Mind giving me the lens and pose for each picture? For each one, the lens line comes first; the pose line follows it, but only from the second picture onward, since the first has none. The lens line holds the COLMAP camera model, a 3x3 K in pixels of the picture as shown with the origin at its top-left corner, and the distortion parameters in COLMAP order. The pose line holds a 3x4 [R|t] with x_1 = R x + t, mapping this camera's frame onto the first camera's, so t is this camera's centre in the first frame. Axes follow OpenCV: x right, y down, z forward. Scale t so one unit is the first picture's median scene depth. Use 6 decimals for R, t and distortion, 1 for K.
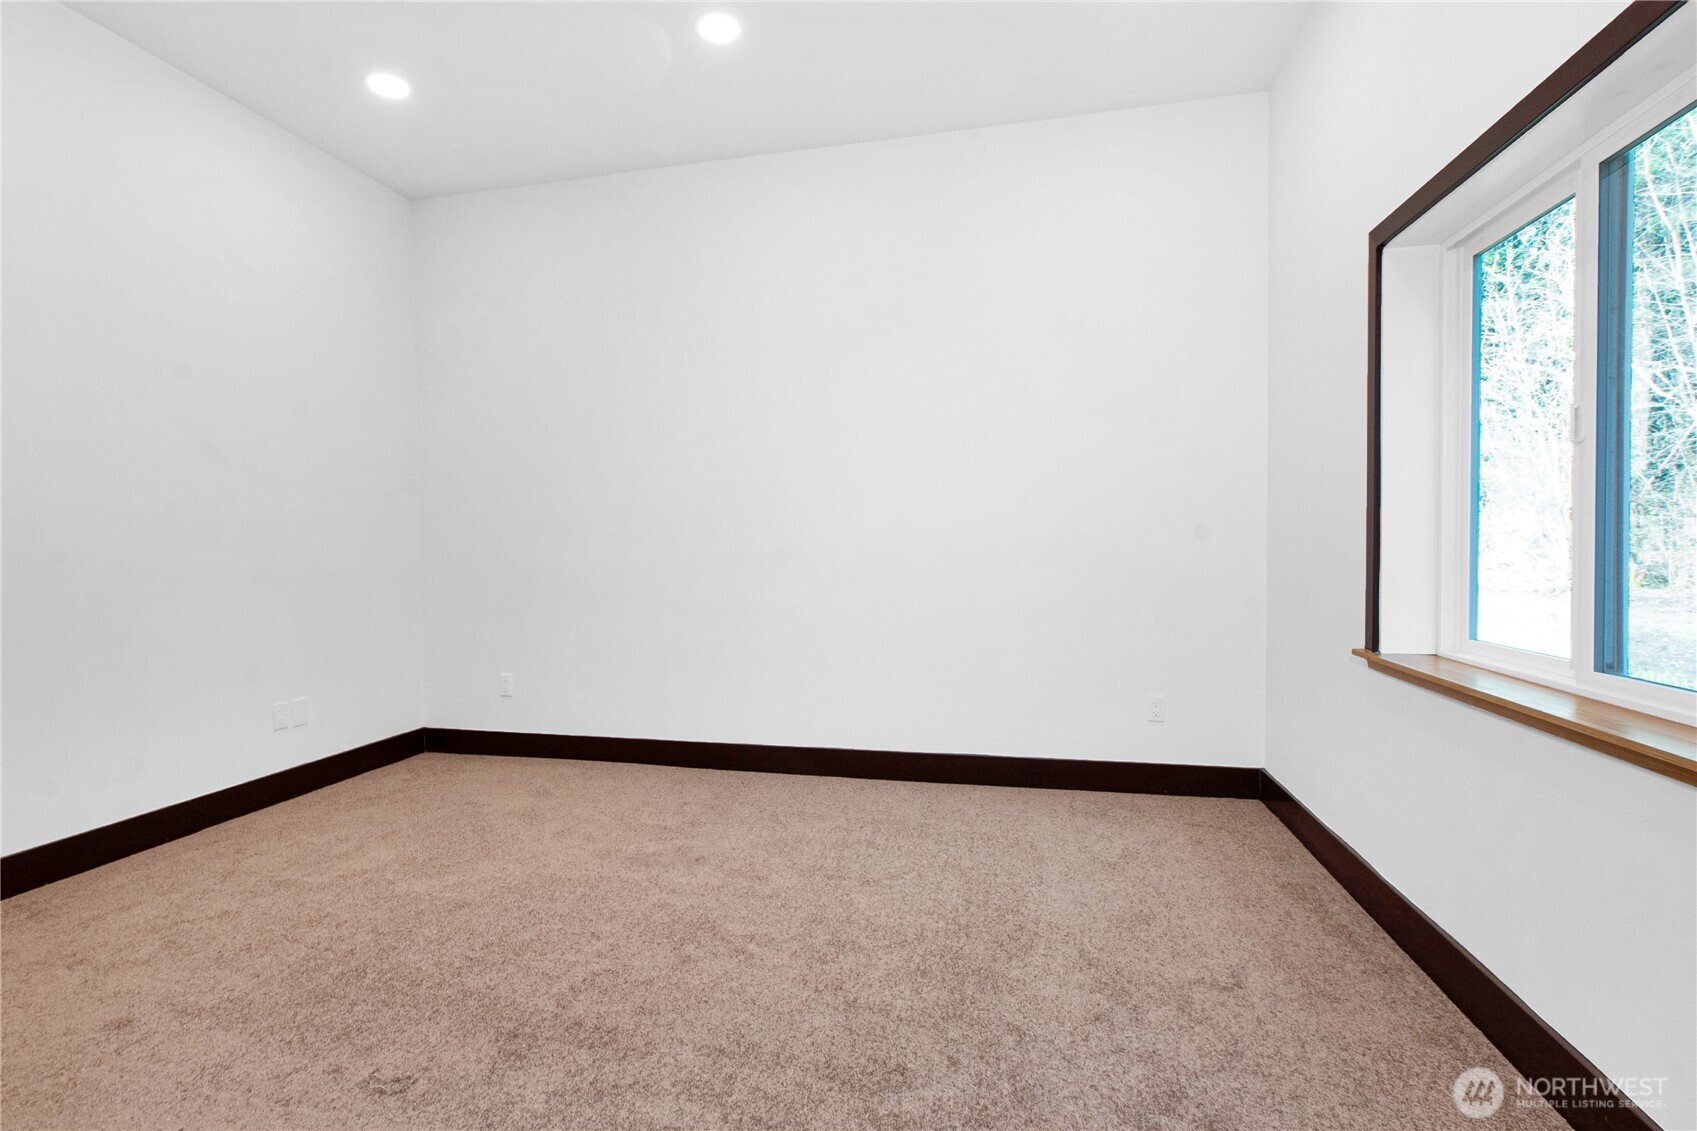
lens RADIAL K [[804.2, 0, 828.5], [0, 804.2, 565.3], [0, 0, 1]] dist [0.000383, -0.004557]
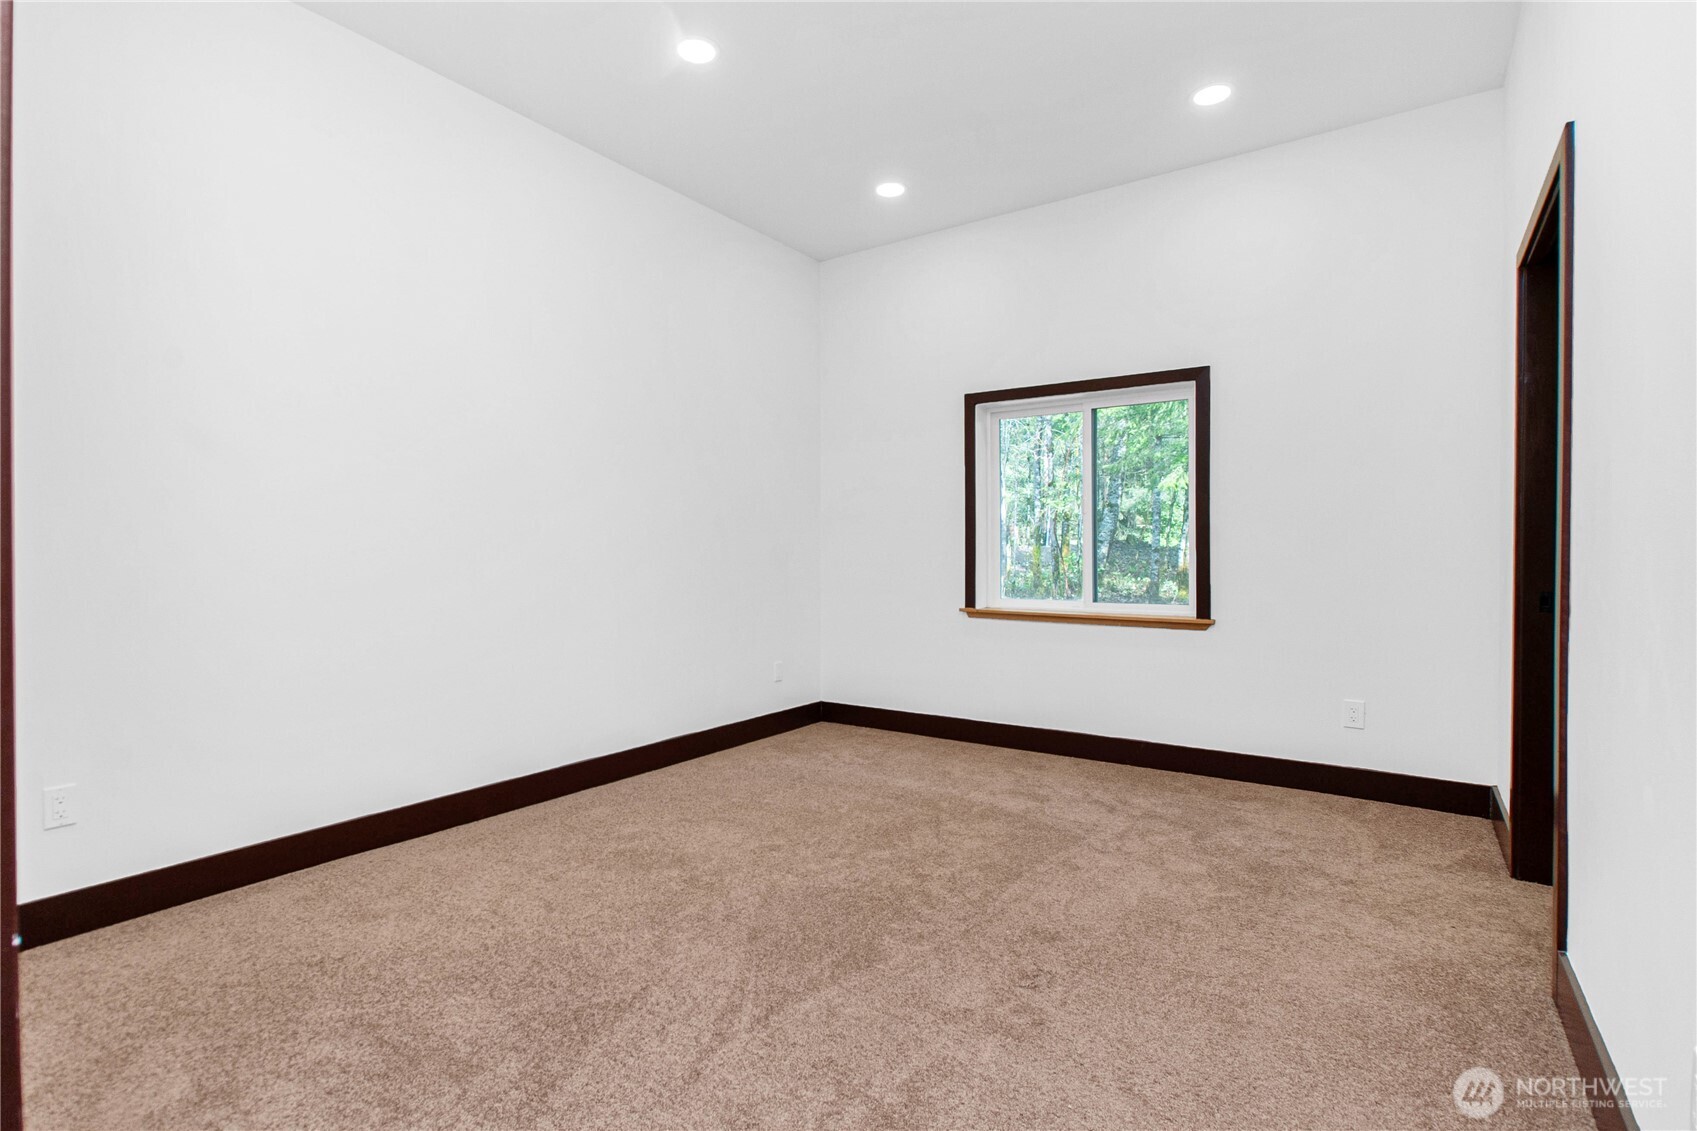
lens RADIAL K [[809.4, 0, 848.5], [0, 809.4, 565.5], [0, 0, 1]] dist [-0.042226, 0.029655]
pose [[0.379893, -0.002294, 0.925027, -1.241074], [0.023475, 0.999699, -0.007161, 0.010179], [-0.924732, 0.024435, 0.379833, 0.522327]]
